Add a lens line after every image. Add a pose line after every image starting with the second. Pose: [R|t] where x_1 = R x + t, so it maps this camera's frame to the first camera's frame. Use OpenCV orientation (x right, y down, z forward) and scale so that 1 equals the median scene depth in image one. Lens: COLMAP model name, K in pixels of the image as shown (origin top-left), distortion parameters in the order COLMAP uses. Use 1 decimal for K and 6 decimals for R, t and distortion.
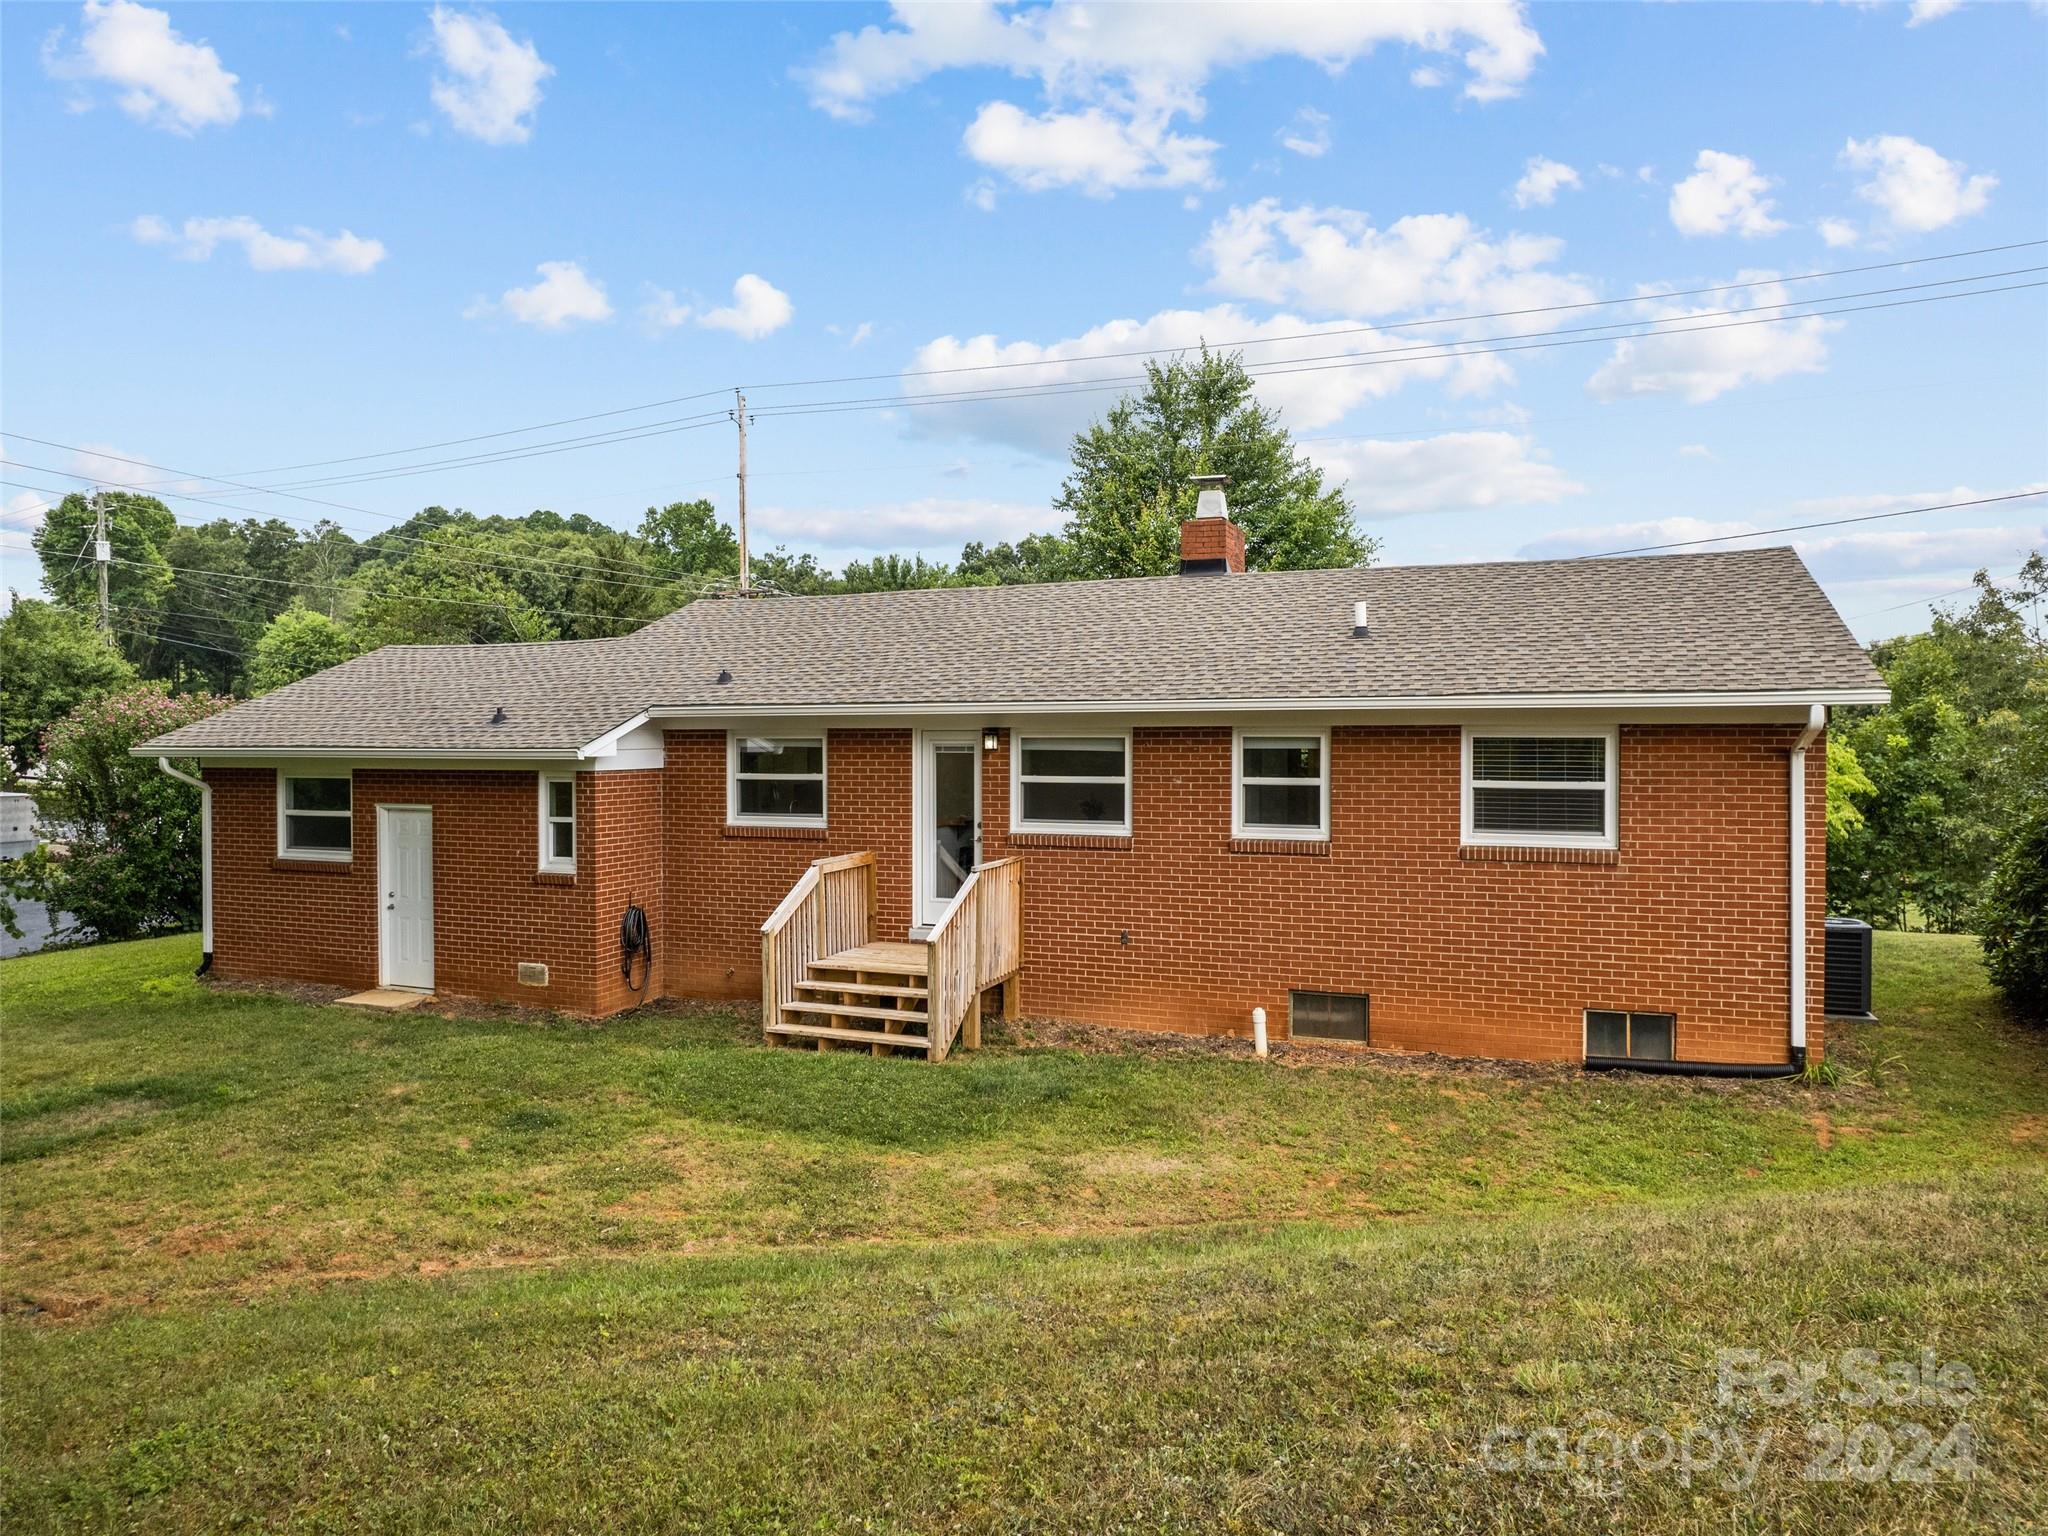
lens RADIAL K [[1319.3, 0, 1024.0], [0, 1319.3, 768.0], [0, 0, 1]] dist [-0.034767, -0.000773]
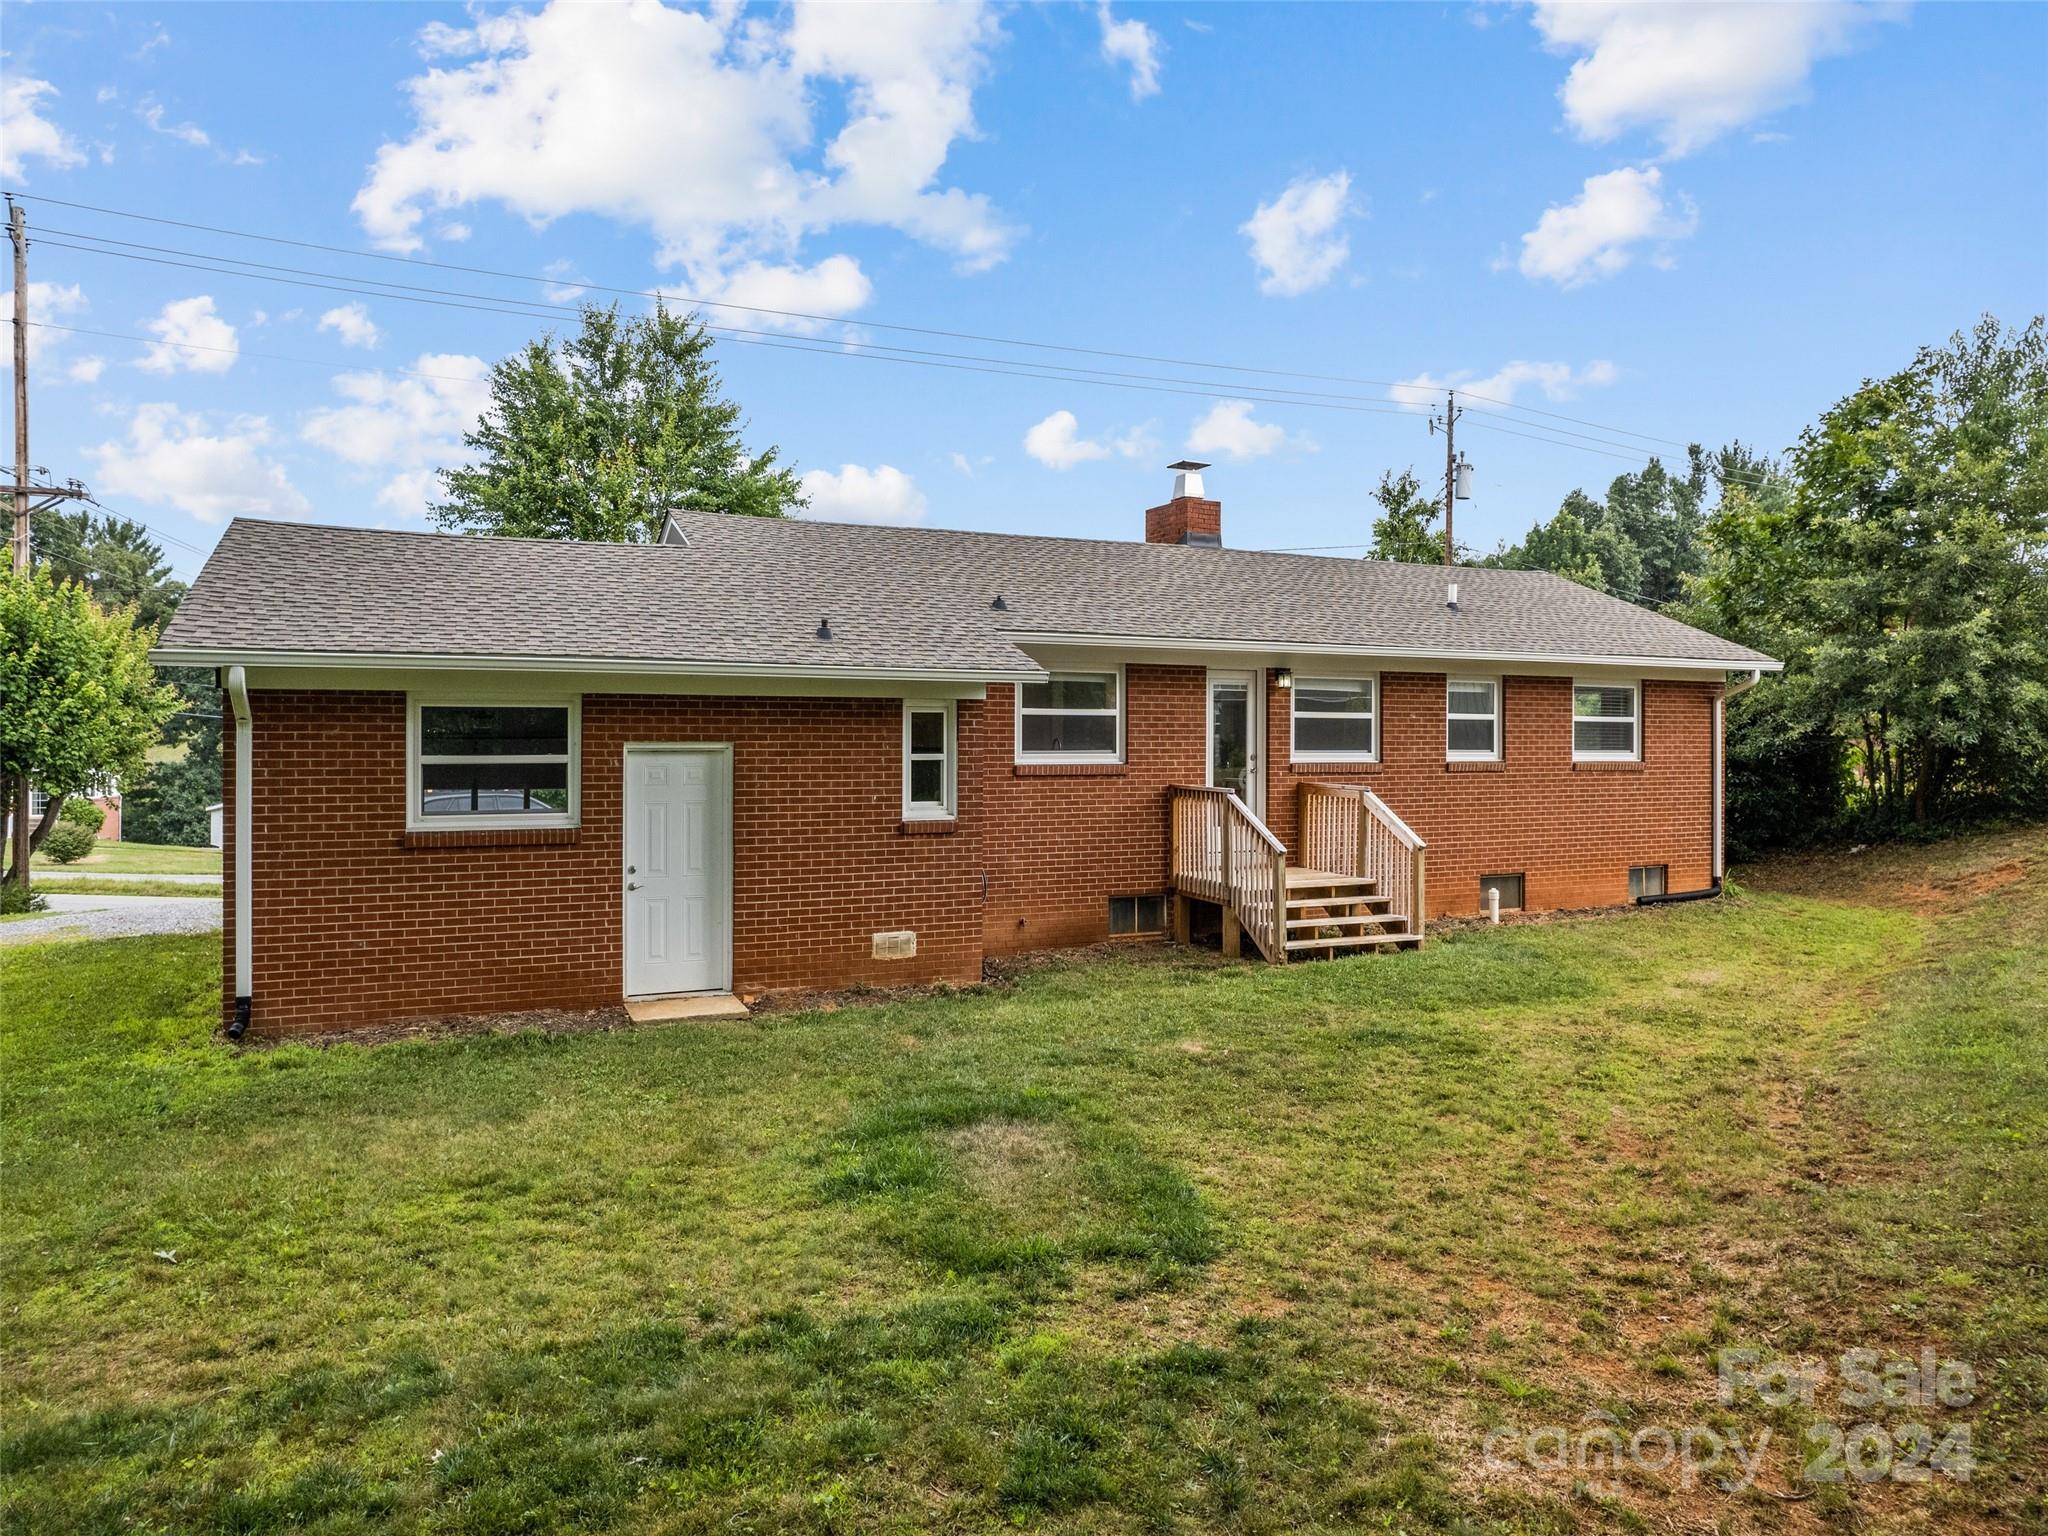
lens RADIAL K [[1305.8, 0, 1024.0], [0, 1305.8, 768.0], [0, 0, 1]] dist [-0.059696, 0.047276]
pose [[0.697364, -0.013335, 0.716593, -0.895271], [0.010266, 0.999910, 0.008617, 0.039234], [-0.716644, 0.001348, 0.697438, 0.366394]]
